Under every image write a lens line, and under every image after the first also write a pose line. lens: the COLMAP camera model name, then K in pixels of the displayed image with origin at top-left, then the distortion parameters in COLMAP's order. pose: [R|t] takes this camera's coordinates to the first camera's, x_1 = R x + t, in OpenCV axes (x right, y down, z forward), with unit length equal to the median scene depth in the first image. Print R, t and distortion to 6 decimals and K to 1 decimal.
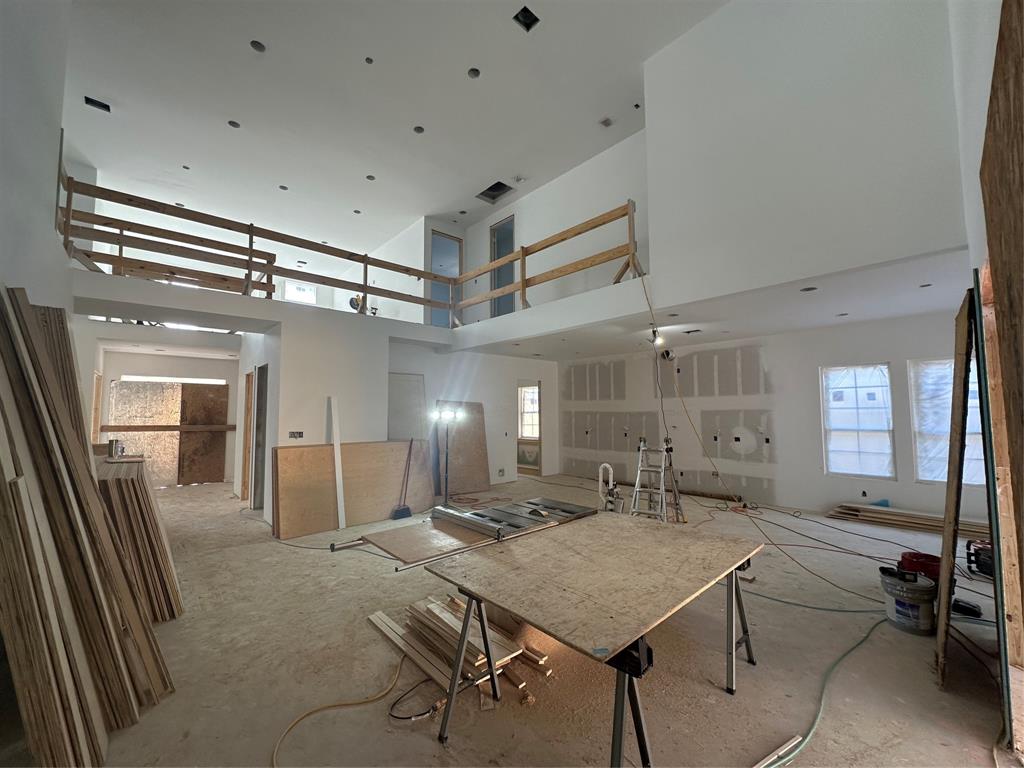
lens RADIAL K [[408.2, 0, 512.0], [0, 408.2, 384.0], [0, 0, 1]] dist [-0.003448, 0.000311]
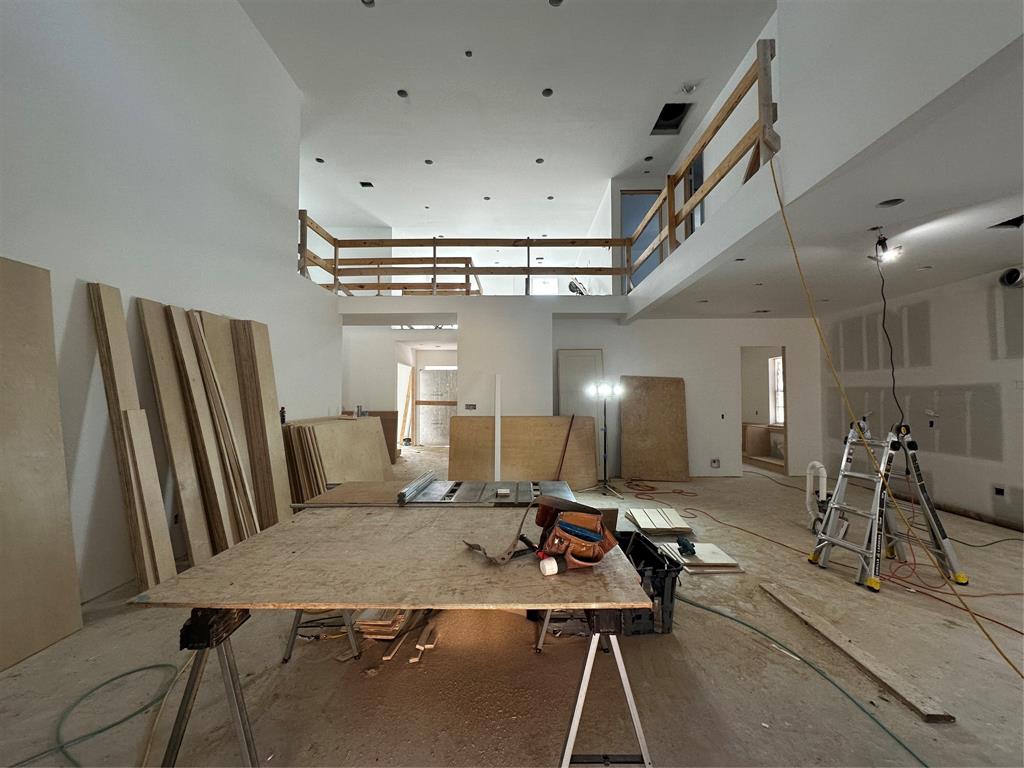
lens RADIAL K [[408.2, 0, 512.0], [0, 408.2, 384.0], [0, 0, 1]] dist [-0.003448, 0.000311]
pose [[0.730869, -0.018739, -0.682261, 0.317565], [0.044124, 0.998829, 0.019834, 0.035092], [0.681090, -0.044601, 0.730840, 0.190420]]
